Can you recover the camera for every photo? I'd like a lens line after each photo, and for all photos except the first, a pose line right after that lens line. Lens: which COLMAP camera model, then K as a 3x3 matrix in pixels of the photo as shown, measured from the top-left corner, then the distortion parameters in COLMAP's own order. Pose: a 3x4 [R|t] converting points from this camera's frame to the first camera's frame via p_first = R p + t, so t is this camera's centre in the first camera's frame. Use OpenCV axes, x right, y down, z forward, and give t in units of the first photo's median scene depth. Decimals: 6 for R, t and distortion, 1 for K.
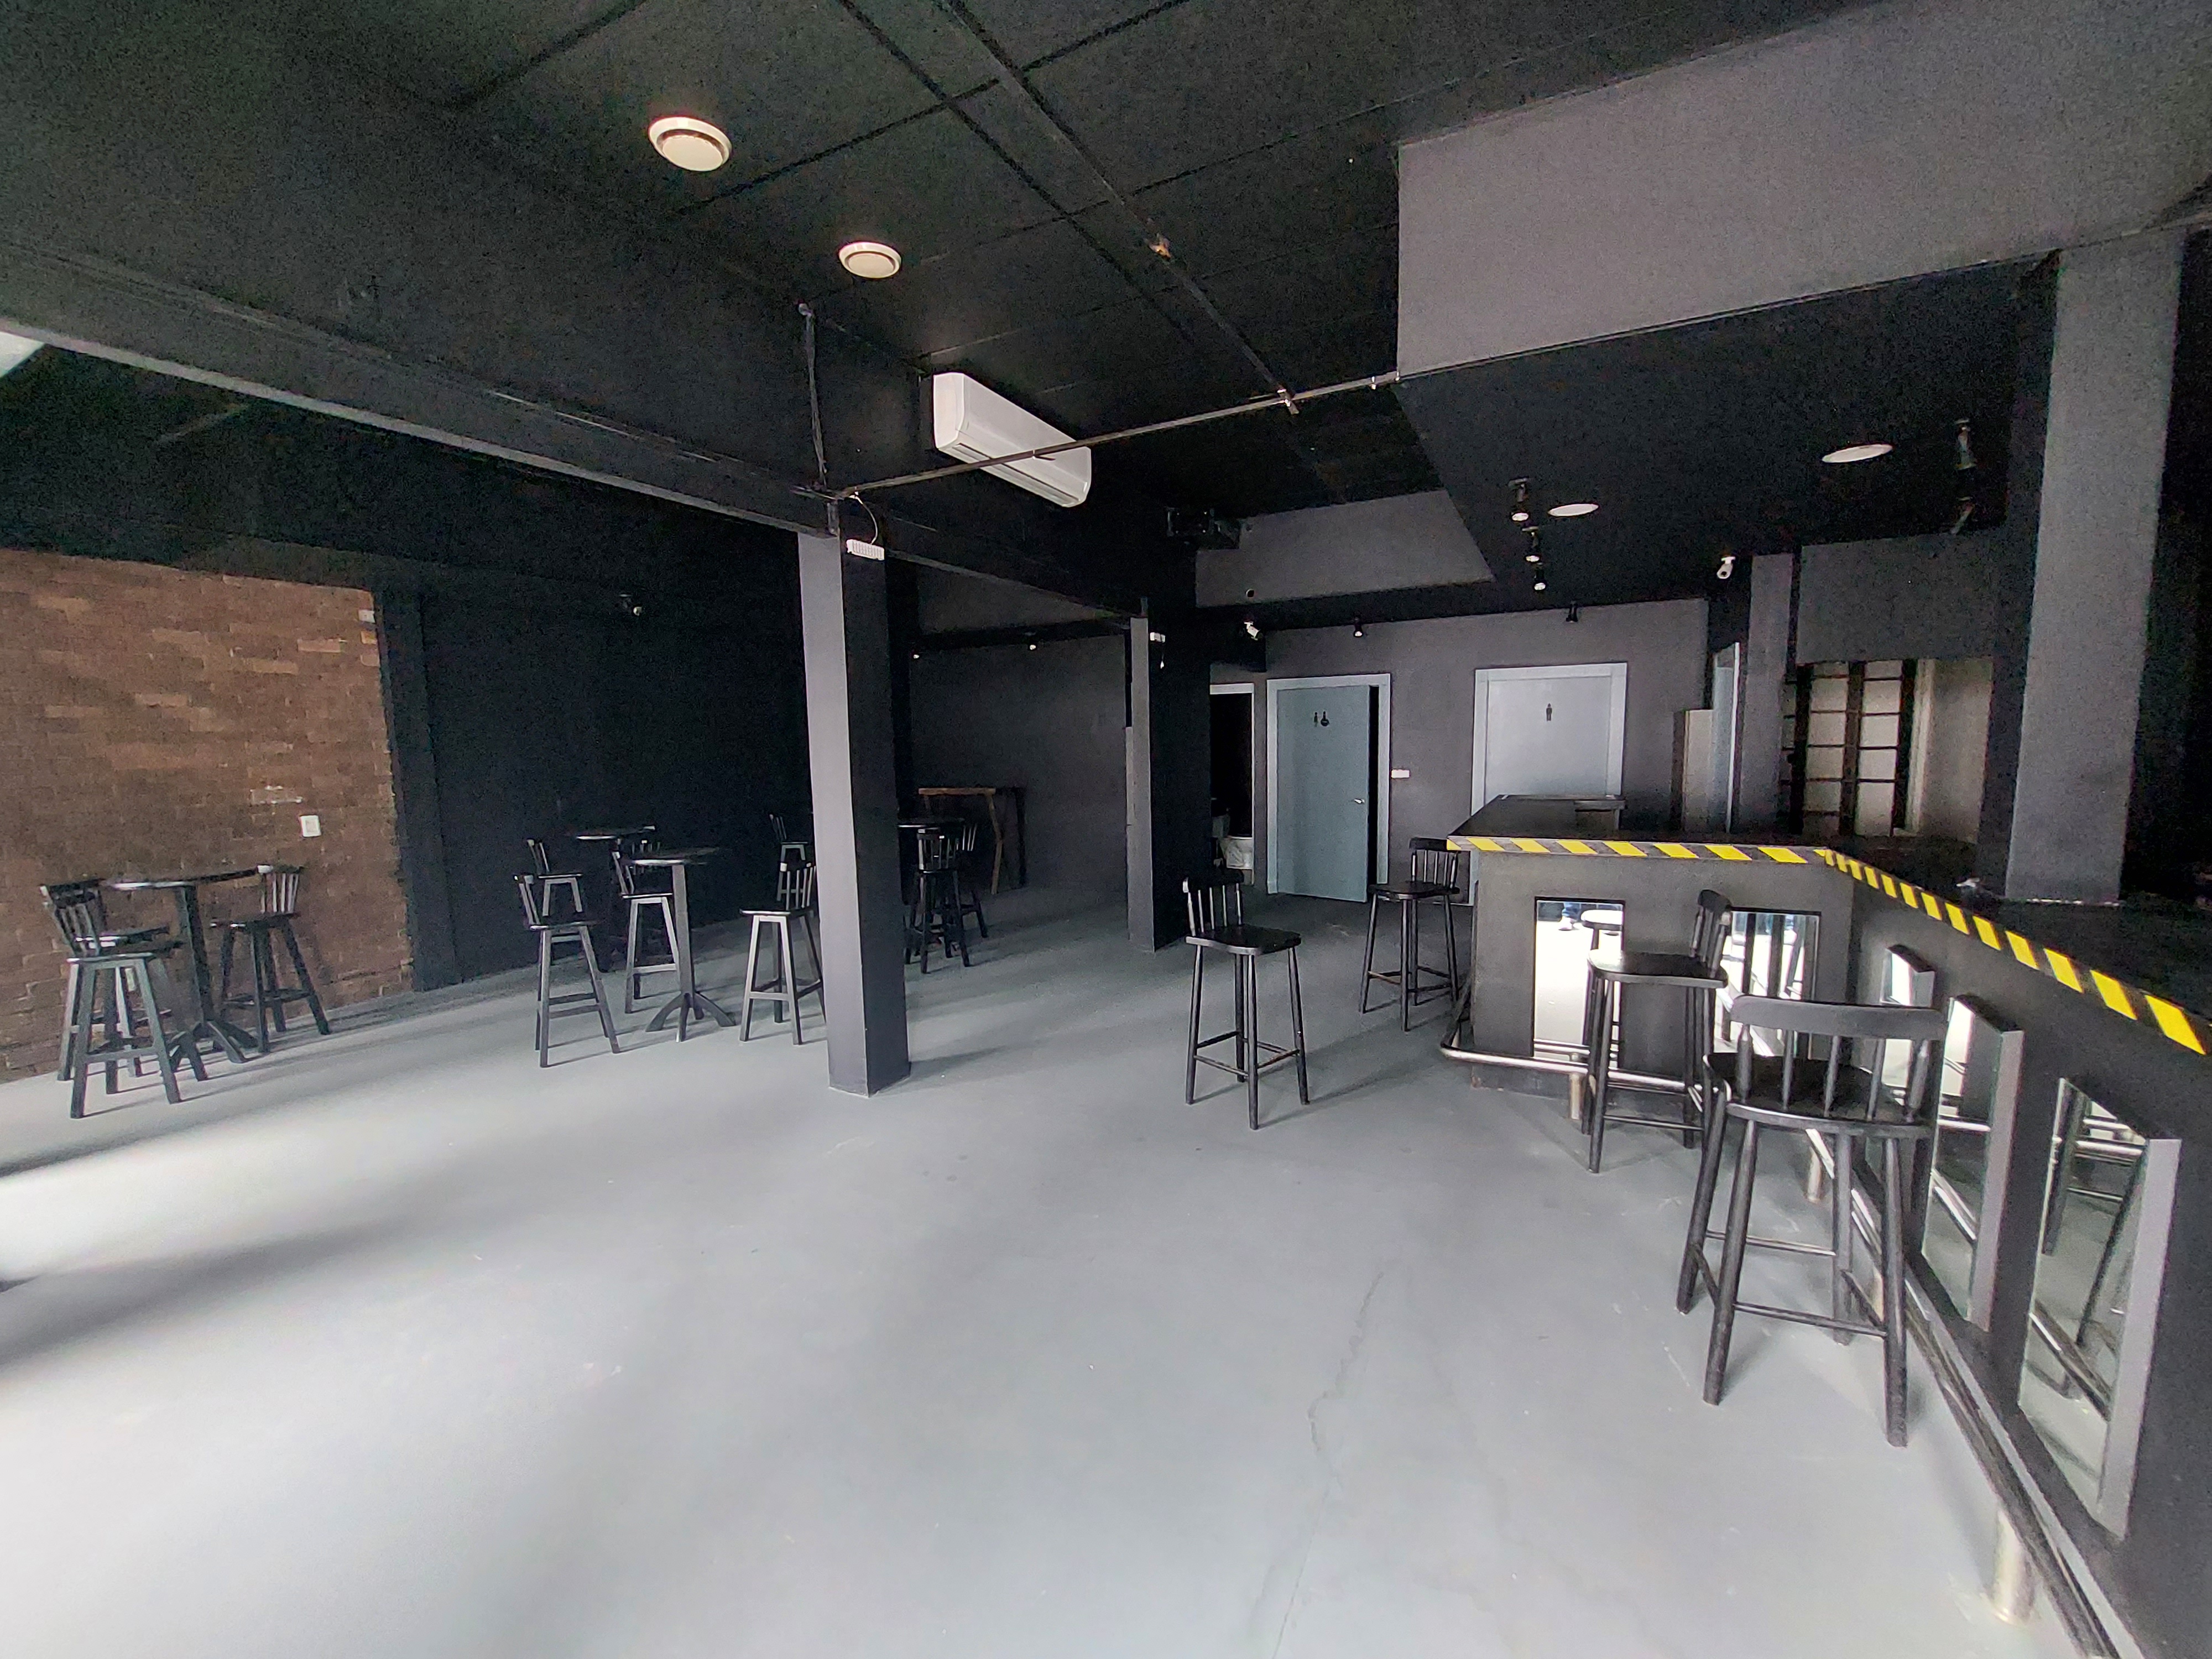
lens RADIAL K [[884.2, 0, 1110.0], [0, 884.2, 836.4], [0, 0, 1]] dist [-0.010004, -0.005071]
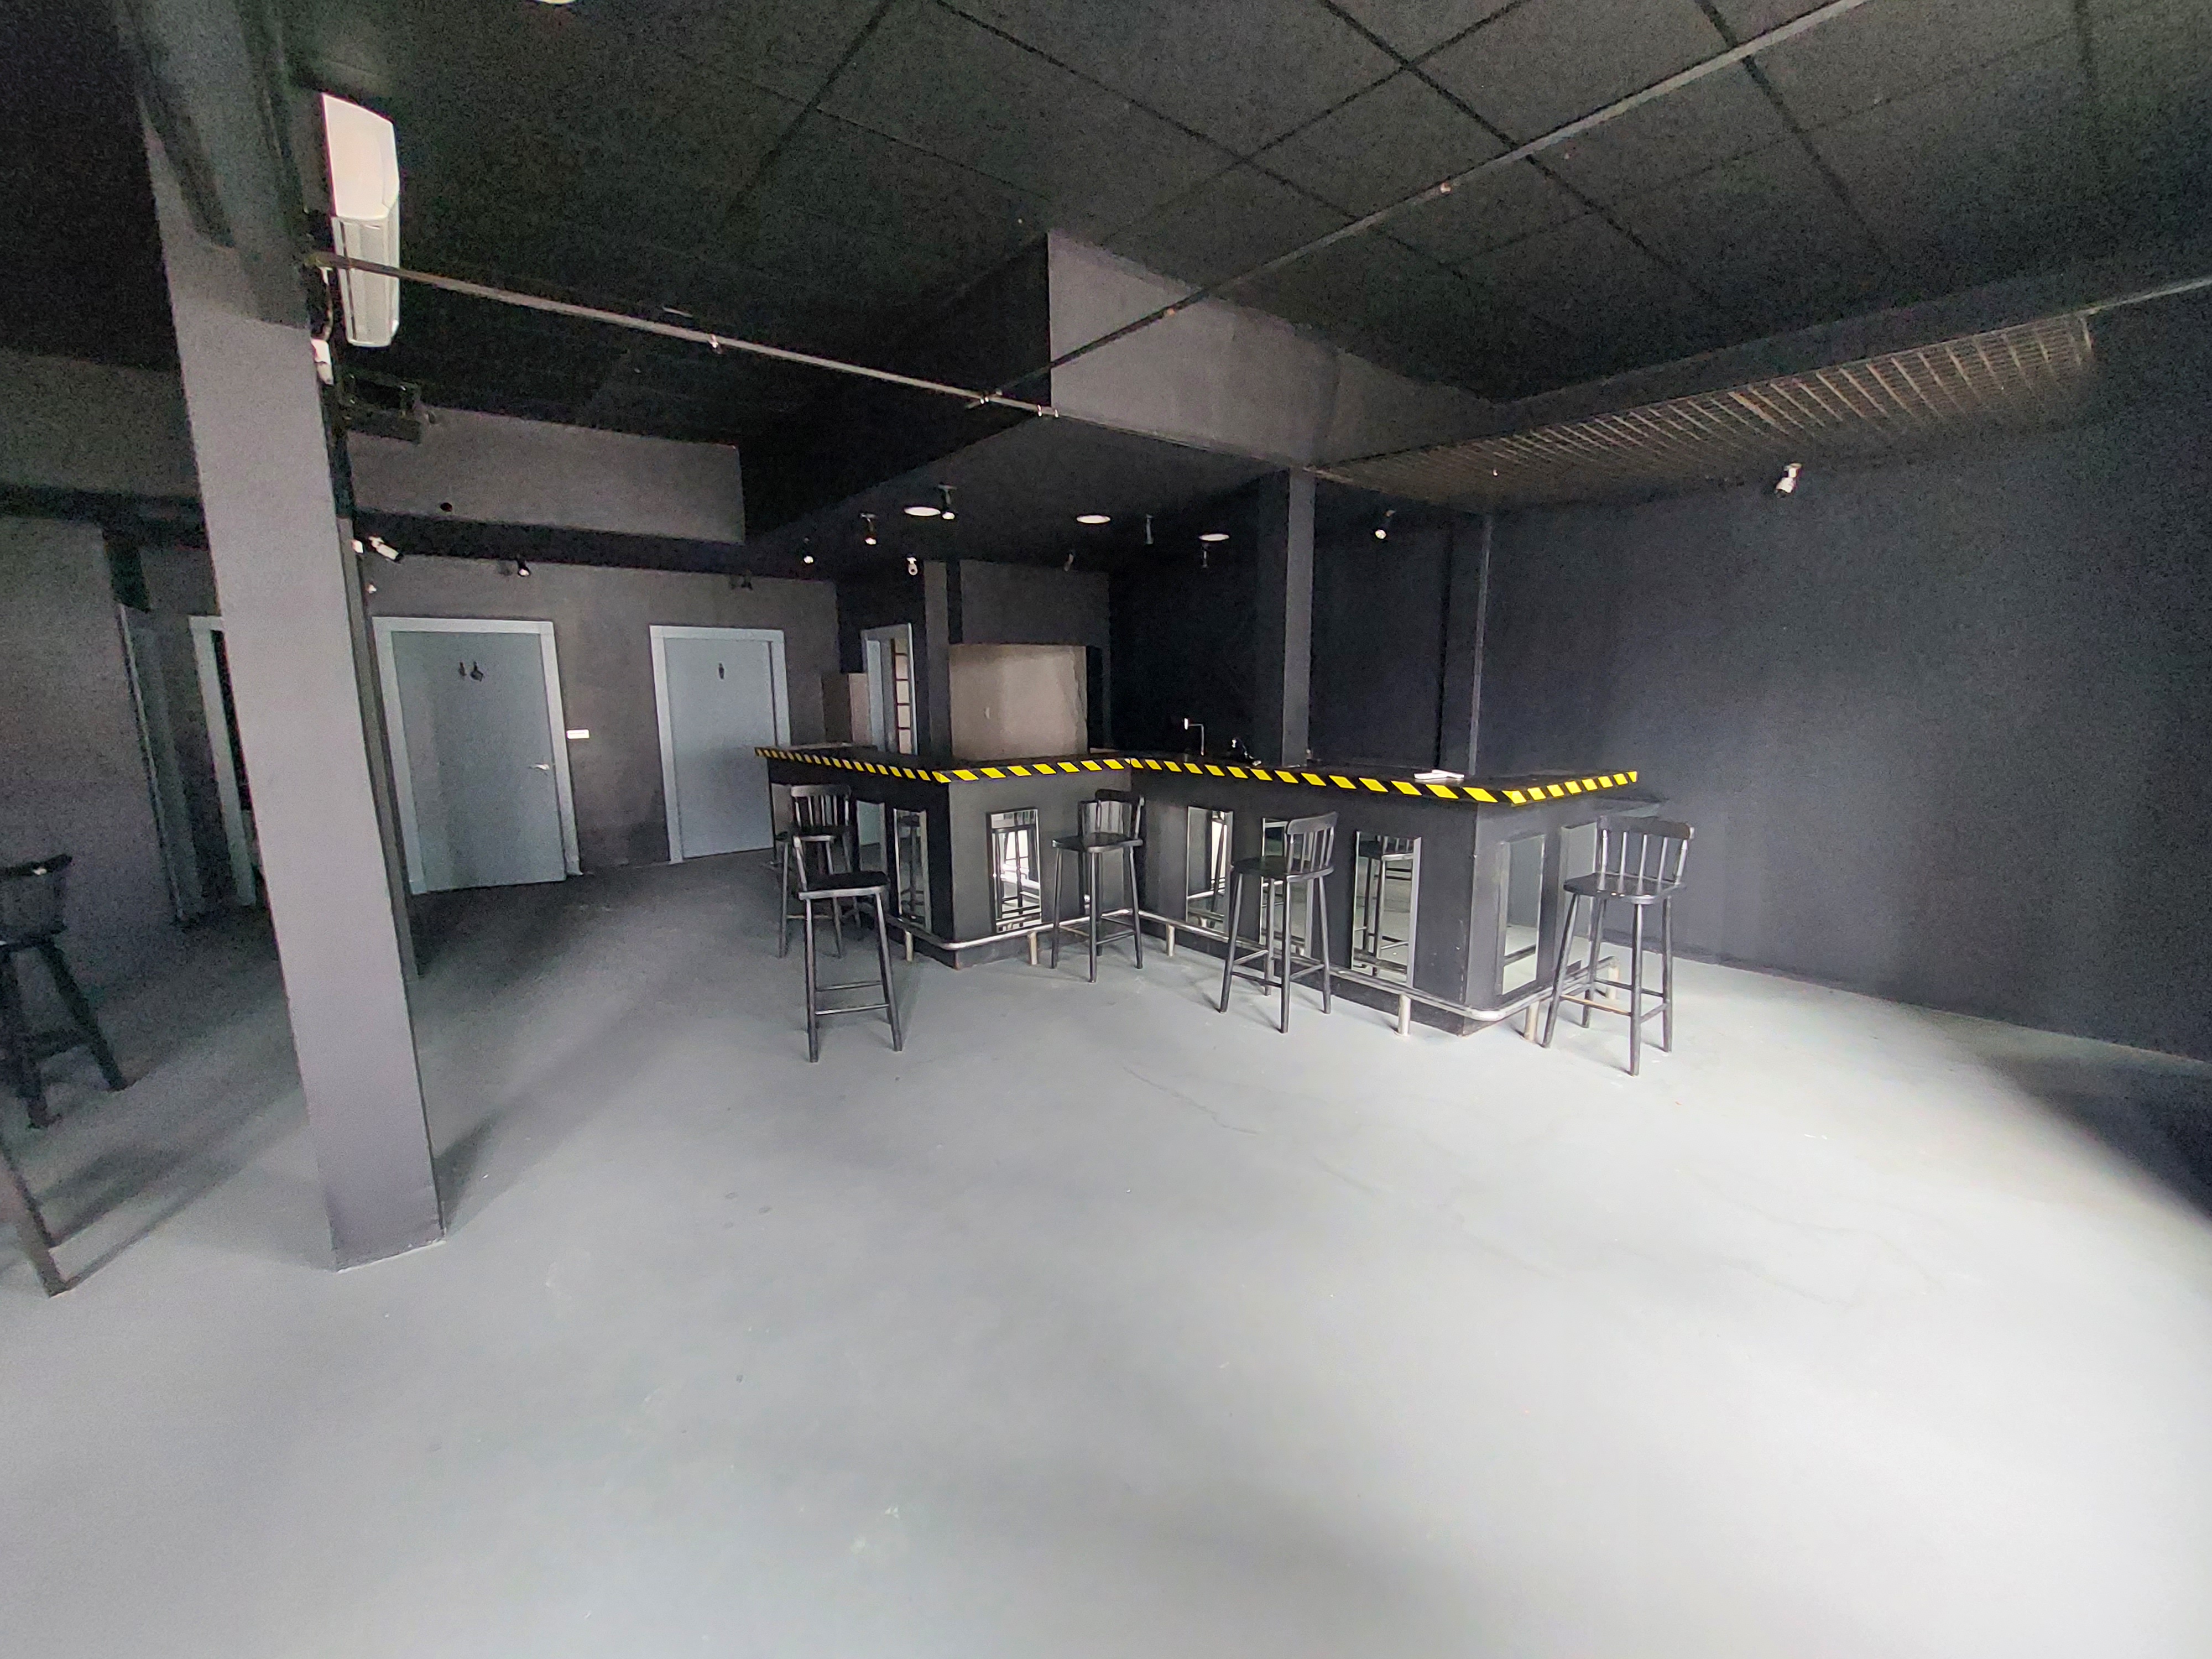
lens RADIAL K [[879.2, 0, 1132.1], [0, 879.2, 835.5], [0, 0, 1]] dist [-0.012426, -0.005967]
pose [[0.386510, -0.134384, 0.912442, -0.489453], [0.095617, 0.989835, 0.105278, -0.013835], [-0.917315, 0.046554, 0.395431, 0.219555]]
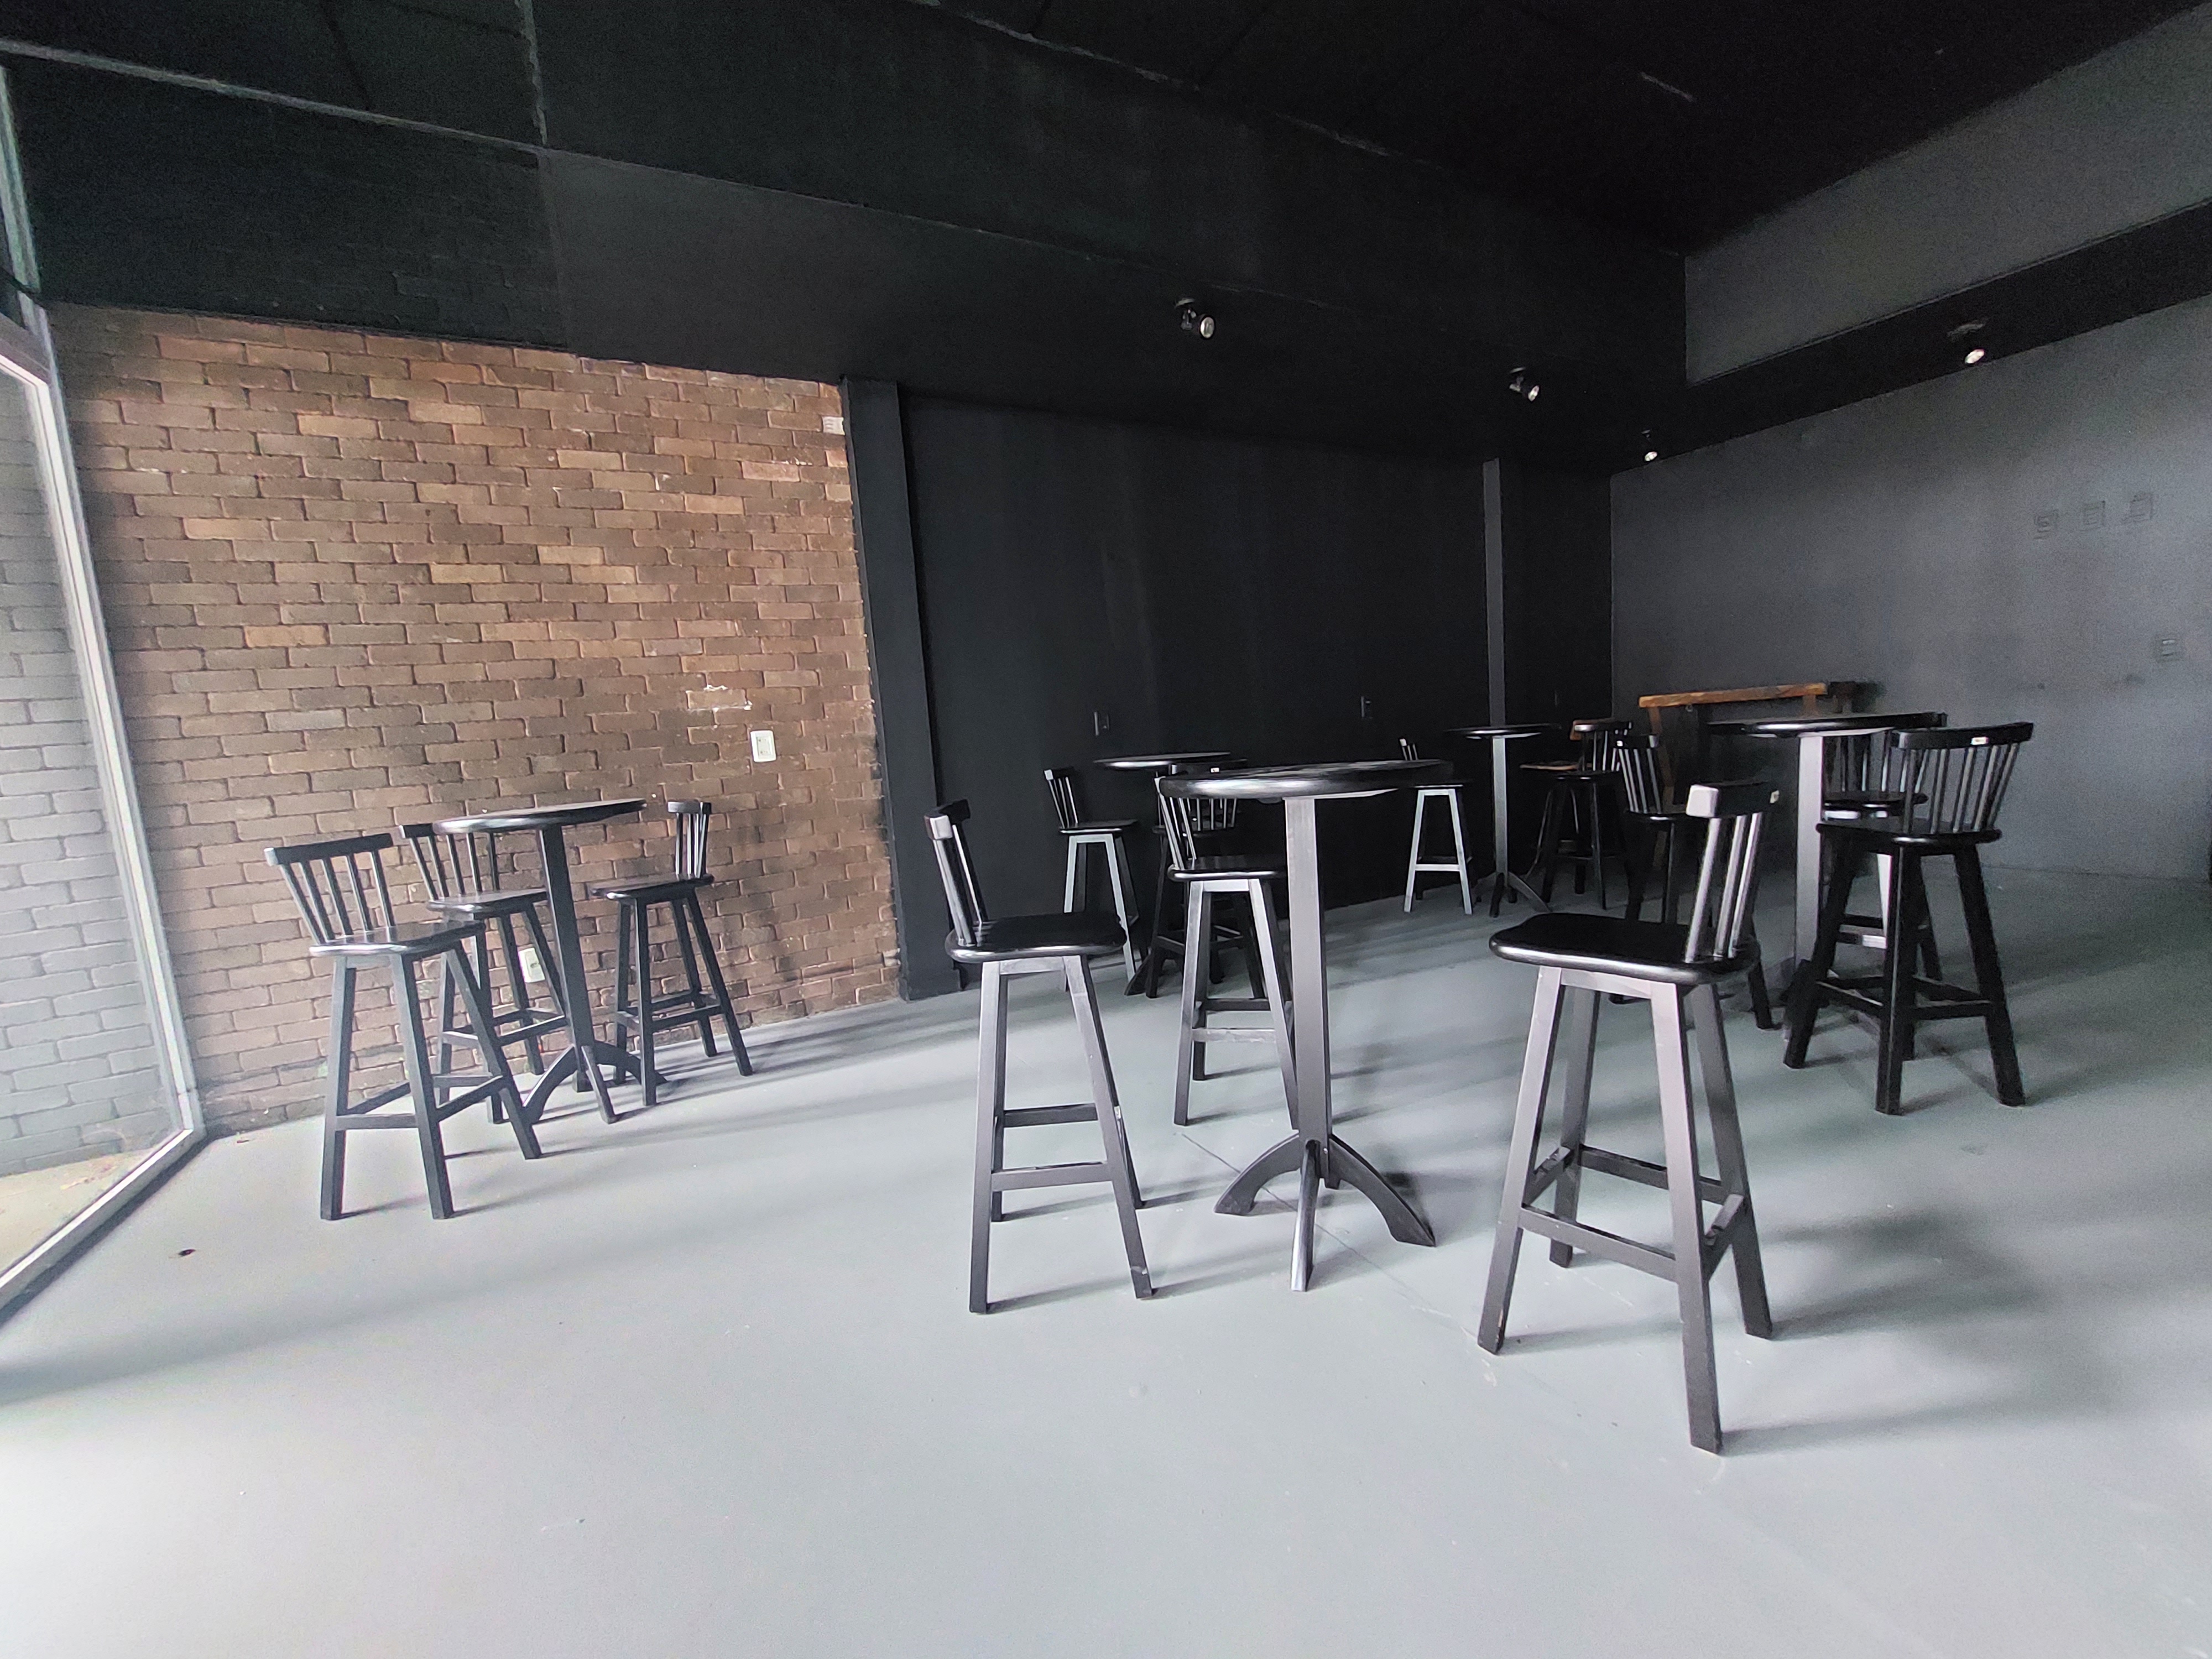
lens RADIAL K [[884.2, 0, 1110.0], [0, 884.2, 836.4], [0, 0, 1]] dist [-0.010004, -0.005071]
pose [[0.824642, 0.022822, -0.565194, -0.337707], [-0.003962, 0.999394, 0.034575, 0.034961], [0.565641, -0.026272, 0.824233, 0.635746]]
